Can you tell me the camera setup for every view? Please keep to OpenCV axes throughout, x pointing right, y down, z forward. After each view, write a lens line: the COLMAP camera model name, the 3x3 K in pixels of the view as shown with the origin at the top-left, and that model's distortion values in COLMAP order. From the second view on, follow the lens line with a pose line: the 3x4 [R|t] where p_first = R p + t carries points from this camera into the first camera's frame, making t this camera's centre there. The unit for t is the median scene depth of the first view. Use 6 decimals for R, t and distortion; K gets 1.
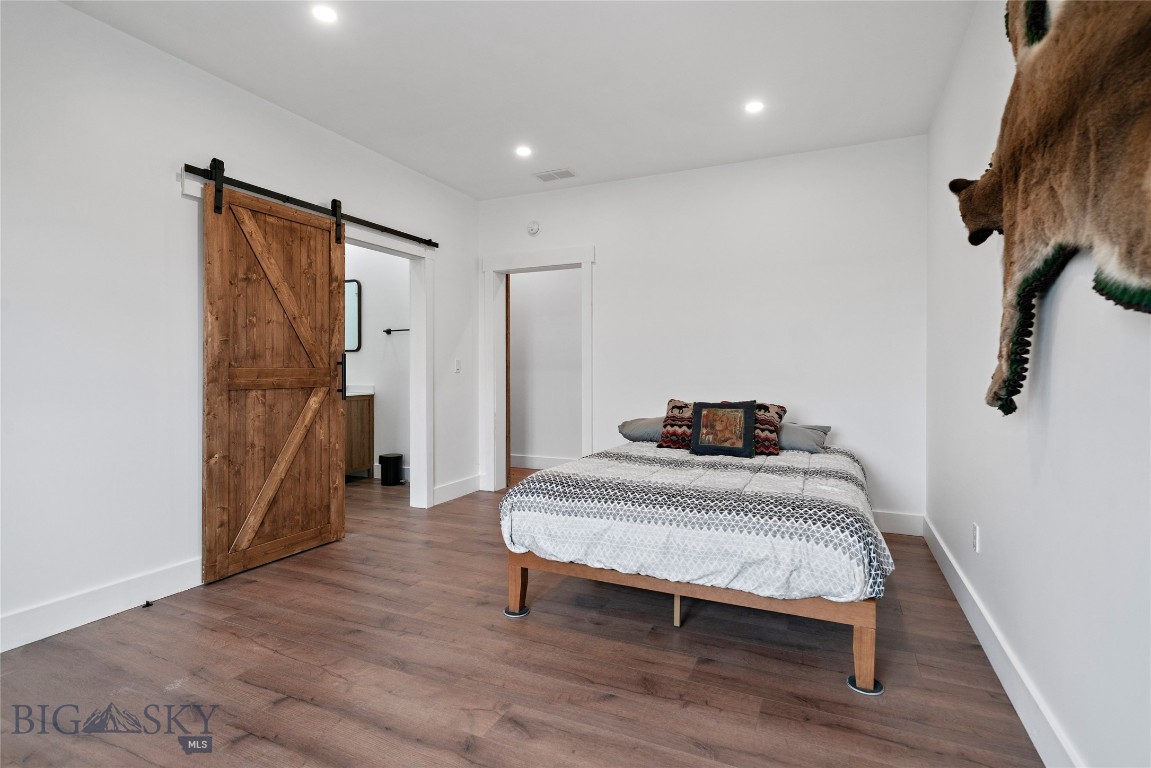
lens RADIAL K [[568.7, 0, 577.3], [0, 568.7, 358.9], [0, 0, 1]] dist [0.000915, 0.000125]
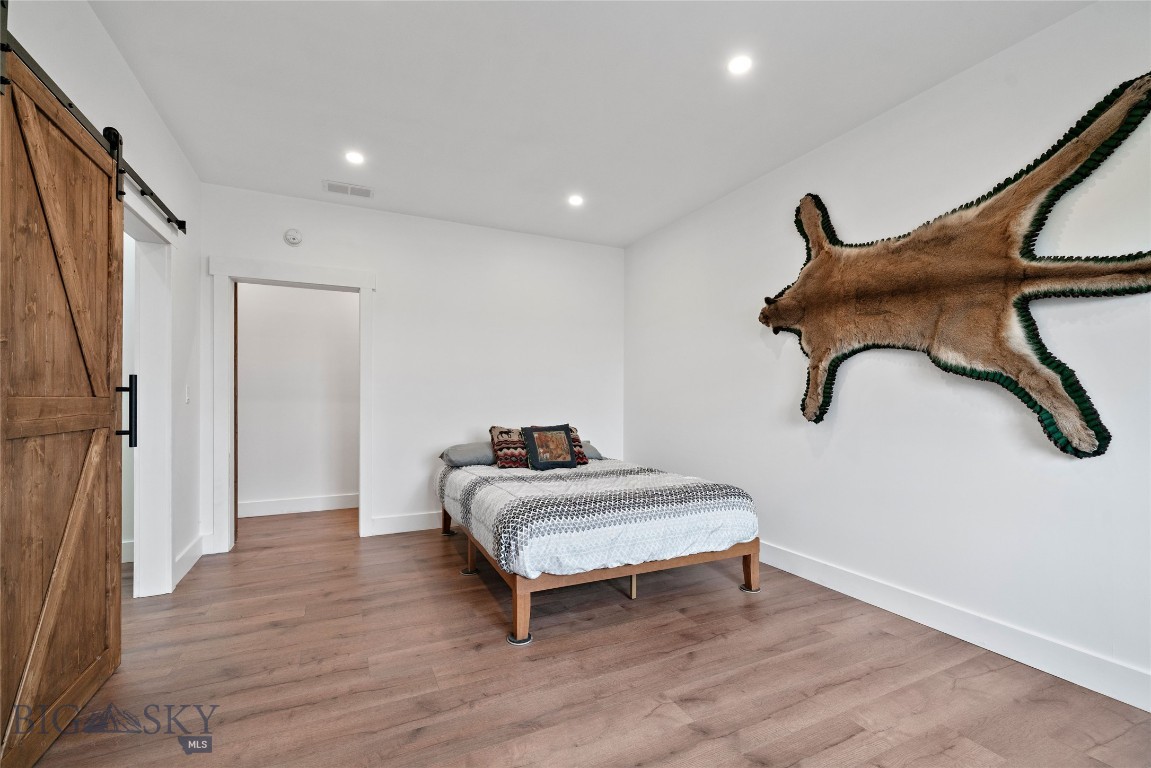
lens RADIAL K [[490.7, 0, 568.4], [0, 490.7, 386.9], [0, 0, 1]] dist [0.000173, 0.000131]
pose [[0.635519, 0.021564, 0.771784, -0.590100], [-0.017589, 0.999755, -0.013450, 0.003797], [-0.771885, -0.005027, 0.635743, 0.302521]]
